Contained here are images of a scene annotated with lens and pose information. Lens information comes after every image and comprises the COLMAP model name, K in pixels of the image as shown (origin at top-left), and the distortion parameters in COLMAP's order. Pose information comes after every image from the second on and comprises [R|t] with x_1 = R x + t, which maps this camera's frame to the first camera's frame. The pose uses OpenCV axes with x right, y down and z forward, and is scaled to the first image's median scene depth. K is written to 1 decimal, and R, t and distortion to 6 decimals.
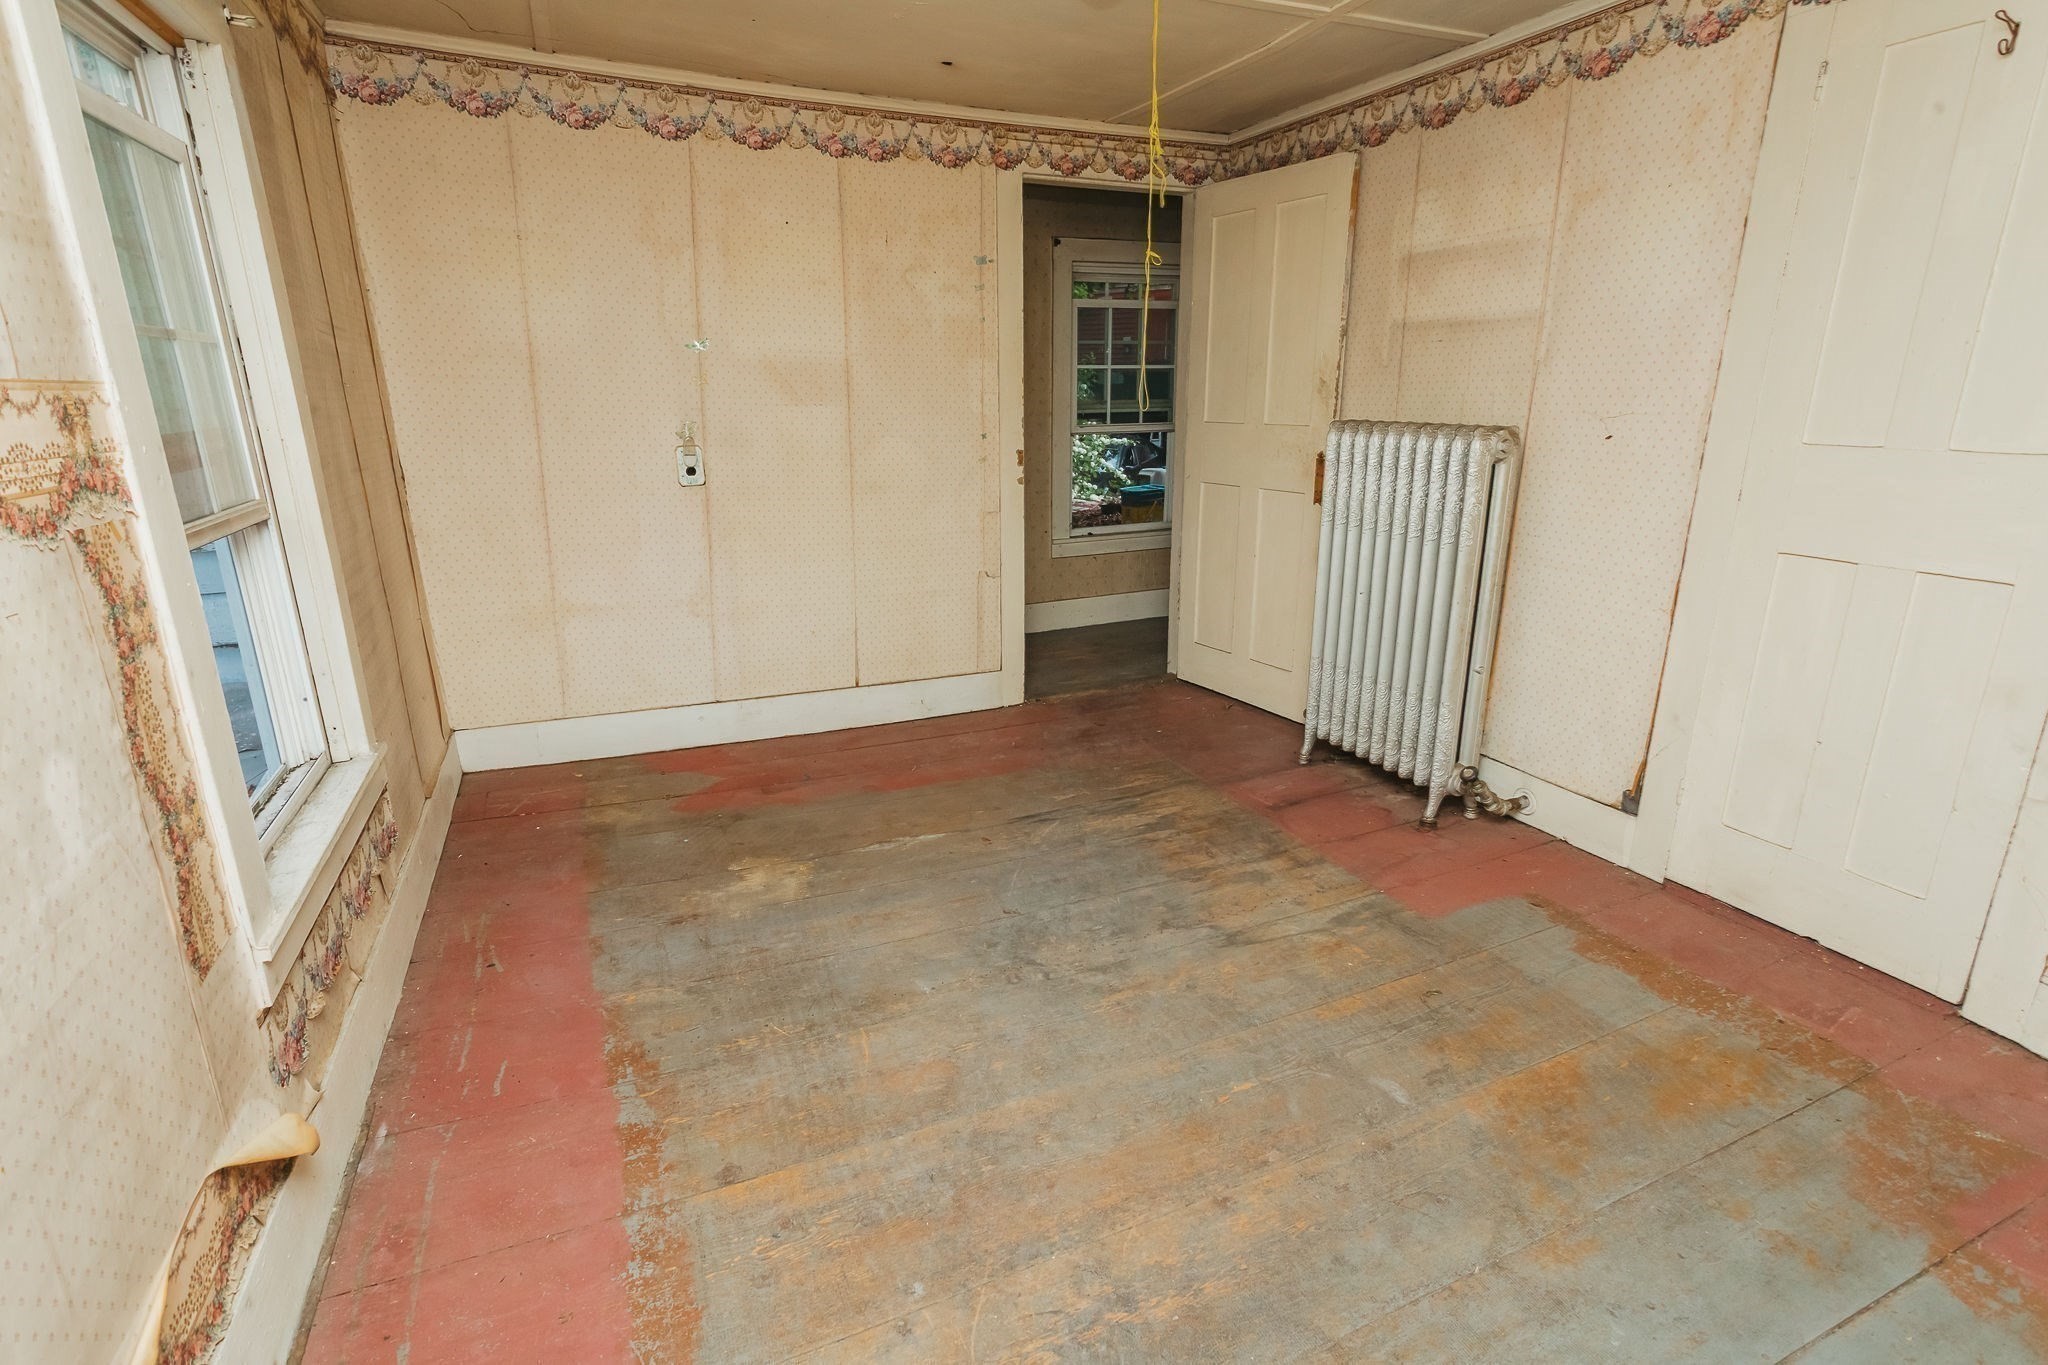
lens RADIAL K [[976.1, 0, 1024.0], [0, 976.1, 682.5], [0, 0, 1]] dist [-0.000398, 0.001332]
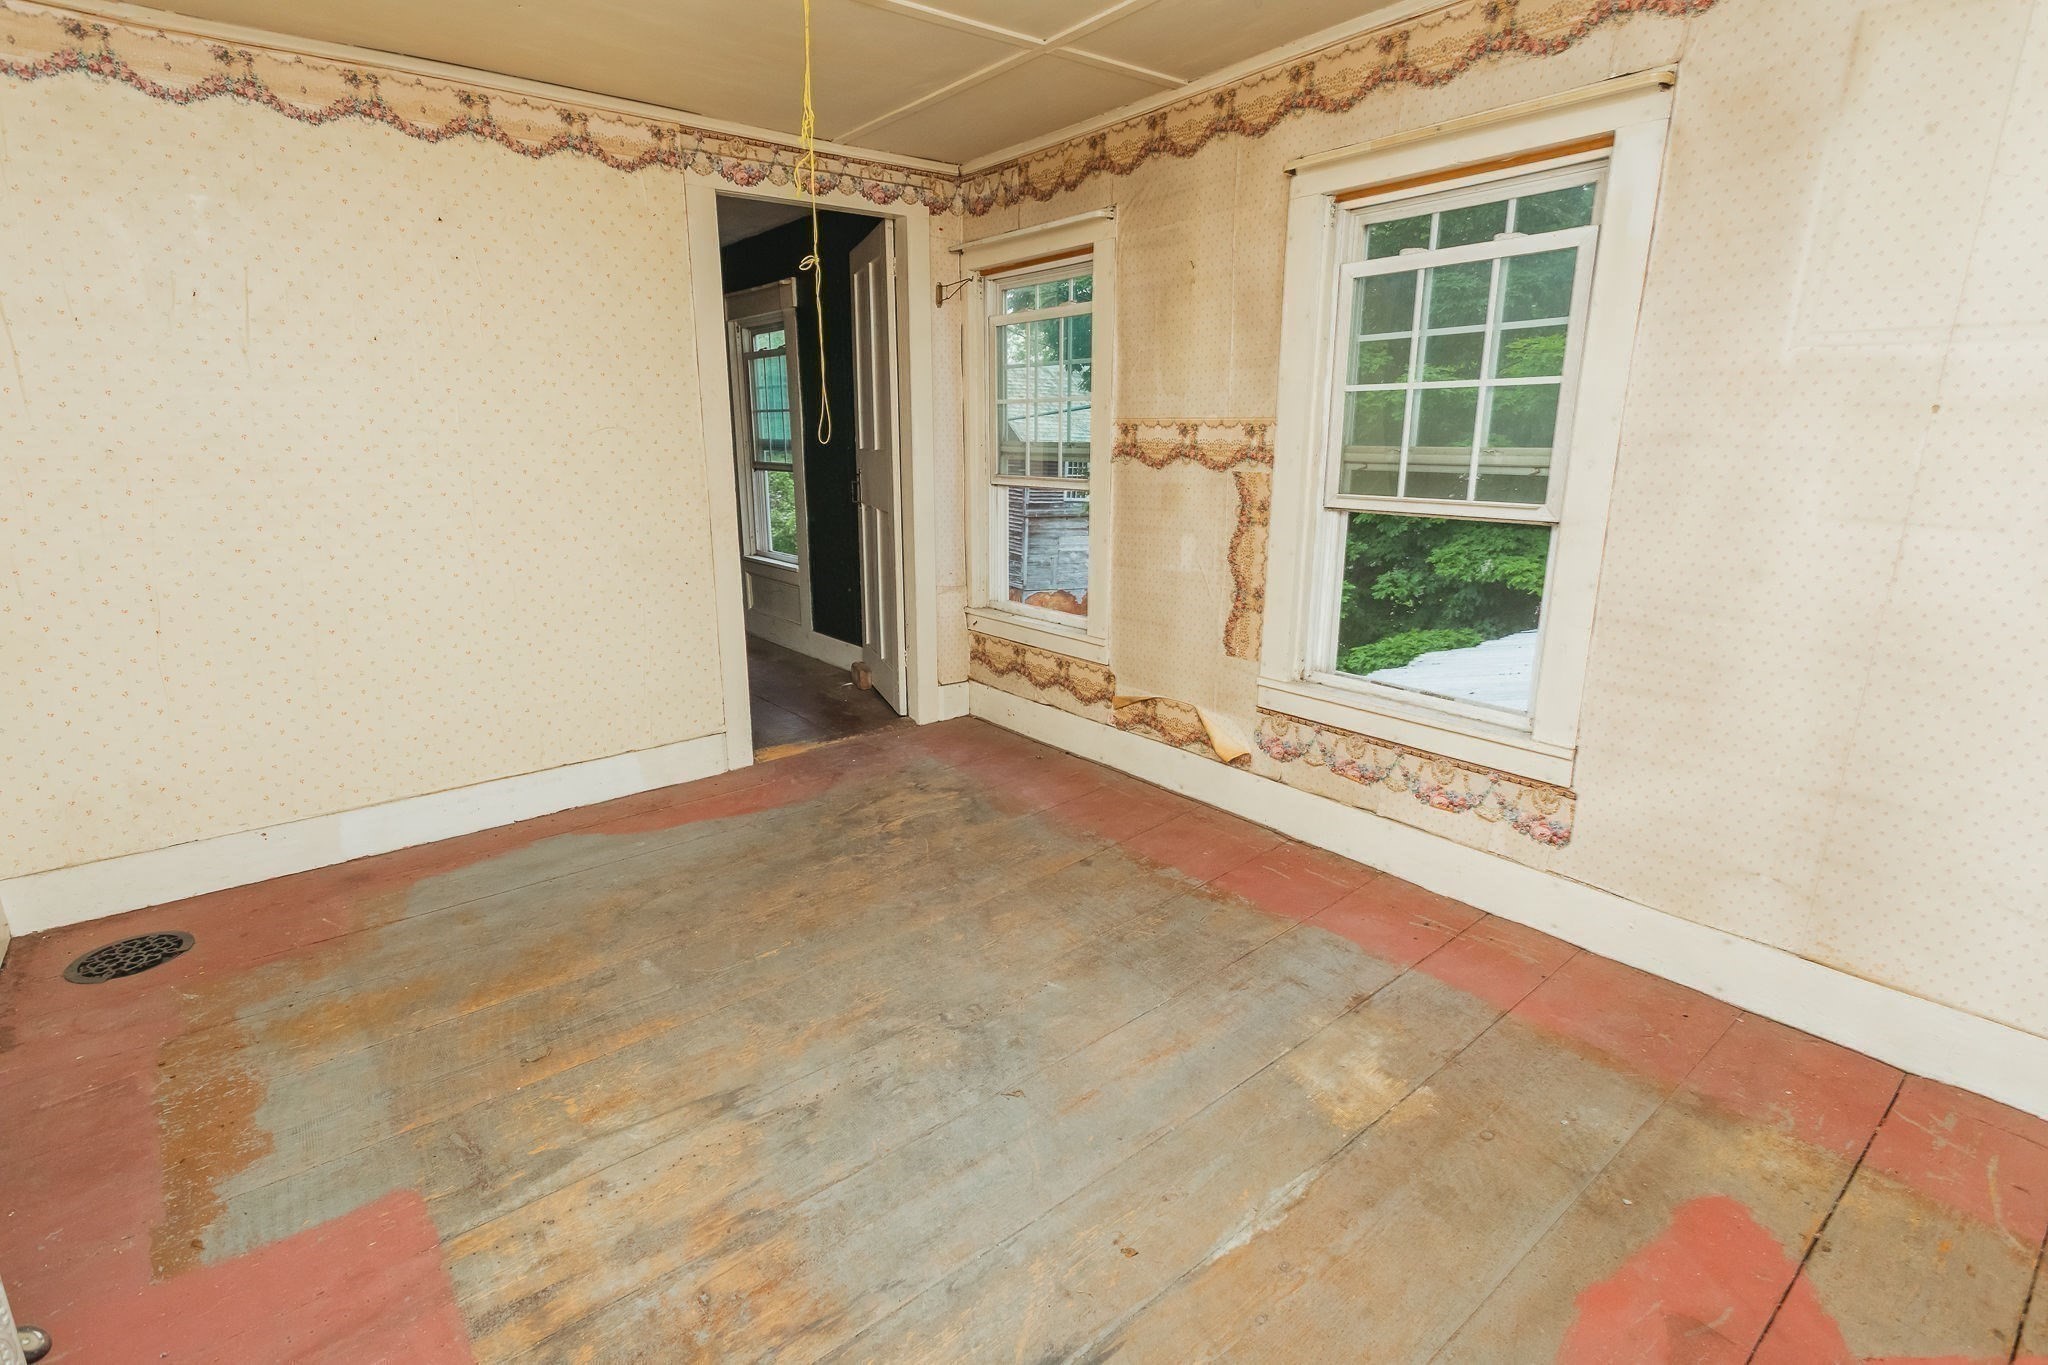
lens RADIAL K [[976.1, 0, 1024.0], [0, 976.1, 682.5], [0, 0, 1]] dist [-0.000398, 0.001332]
pose [[-0.963762, 0.072213, -0.256802, 0.162242], [-0.072349, 0.855826, 0.512179, -0.463608], [0.256764, 0.512198, -0.819588, 1.560045]]
